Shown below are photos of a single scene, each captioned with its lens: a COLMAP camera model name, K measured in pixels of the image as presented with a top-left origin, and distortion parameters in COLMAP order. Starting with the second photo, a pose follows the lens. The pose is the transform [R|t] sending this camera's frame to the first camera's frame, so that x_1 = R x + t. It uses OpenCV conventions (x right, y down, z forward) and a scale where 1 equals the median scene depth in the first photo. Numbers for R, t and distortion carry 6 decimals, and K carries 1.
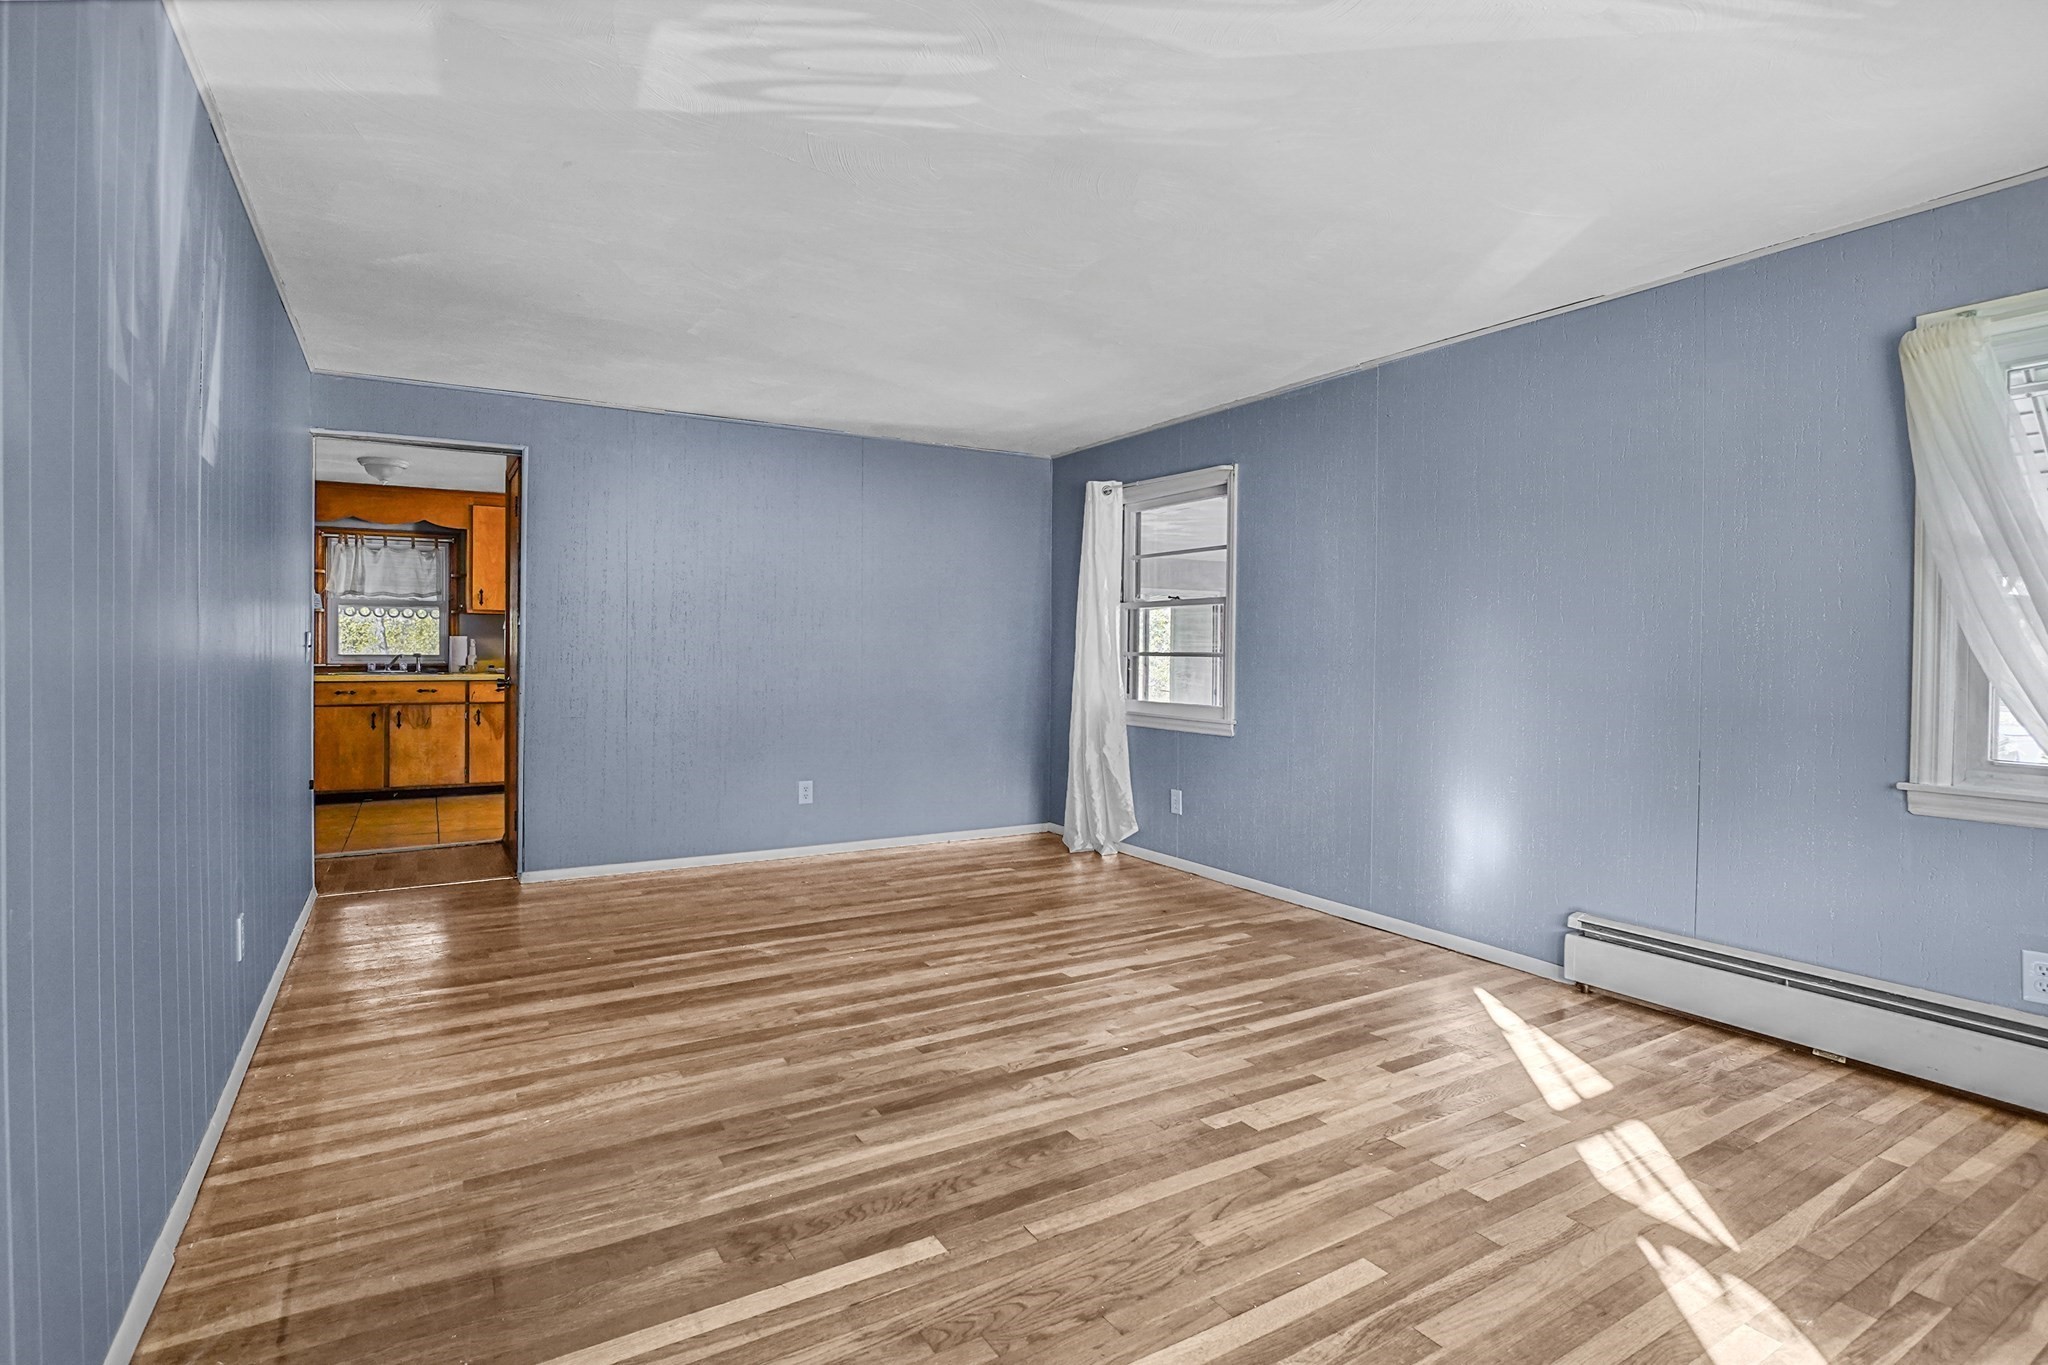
lens RADIAL K [[1012.6, 0, 1027.9], [0, 1012.6, 656.7], [0, 0, 1]] dist [-0.021264, -0.002719]
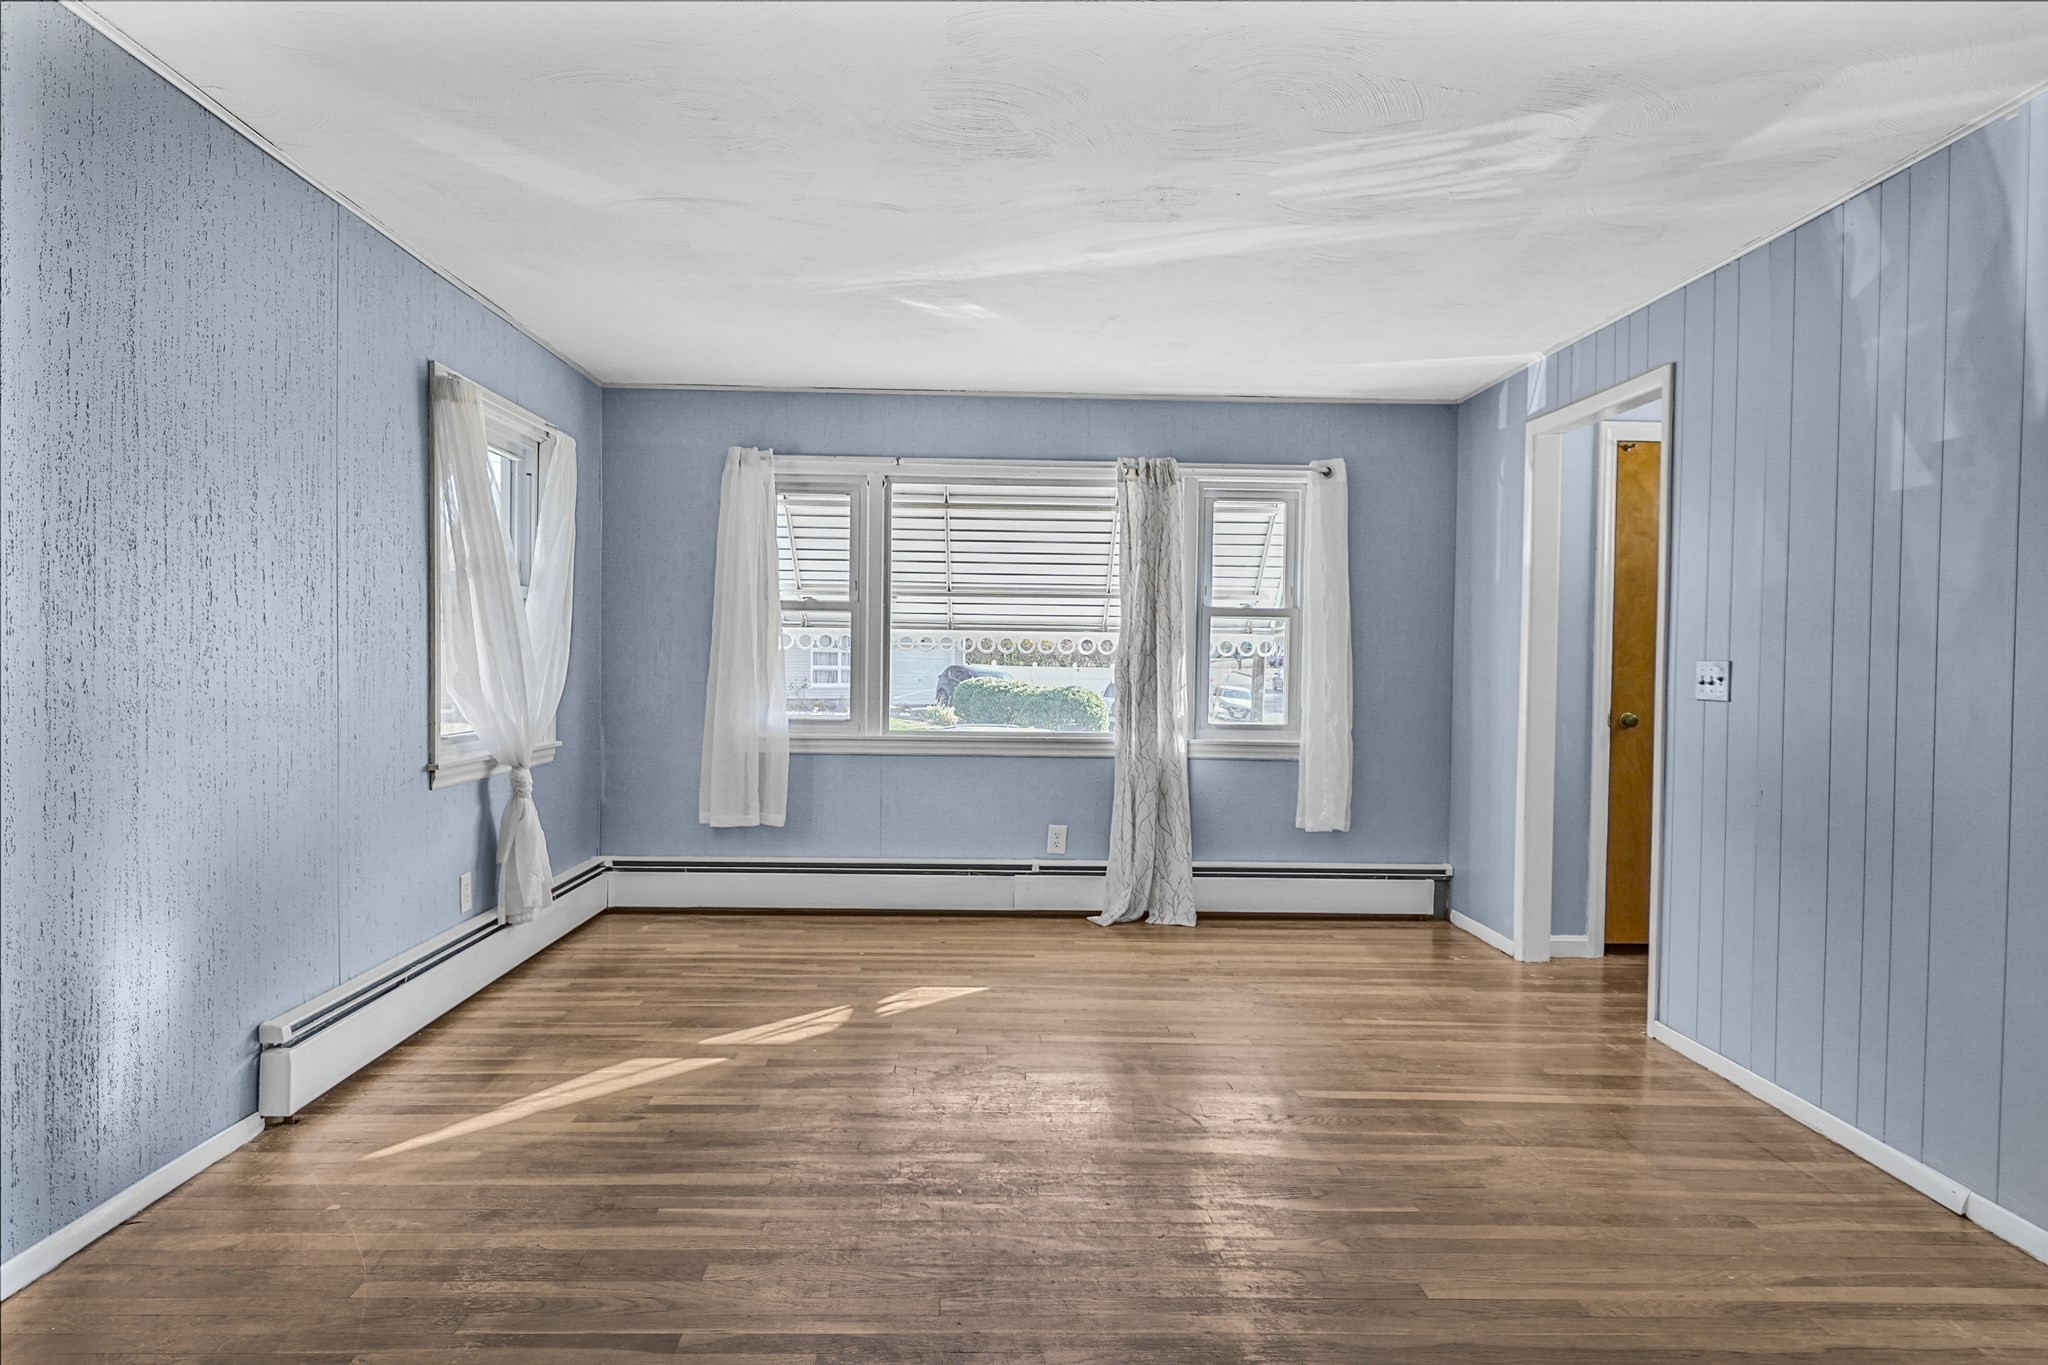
lens RADIAL K [[1289.2, 0, 1024.0], [0, 1289.2, 682.5], [0, 0, 1]] dist [-0.000207, -0.000639]
pose [[-0.874577, -0.027931, 0.484082, -0.480820], [-0.016923, 0.999490, 0.027095, -0.020578], [-0.484591, 0.015504, -0.874603, 2.183515]]
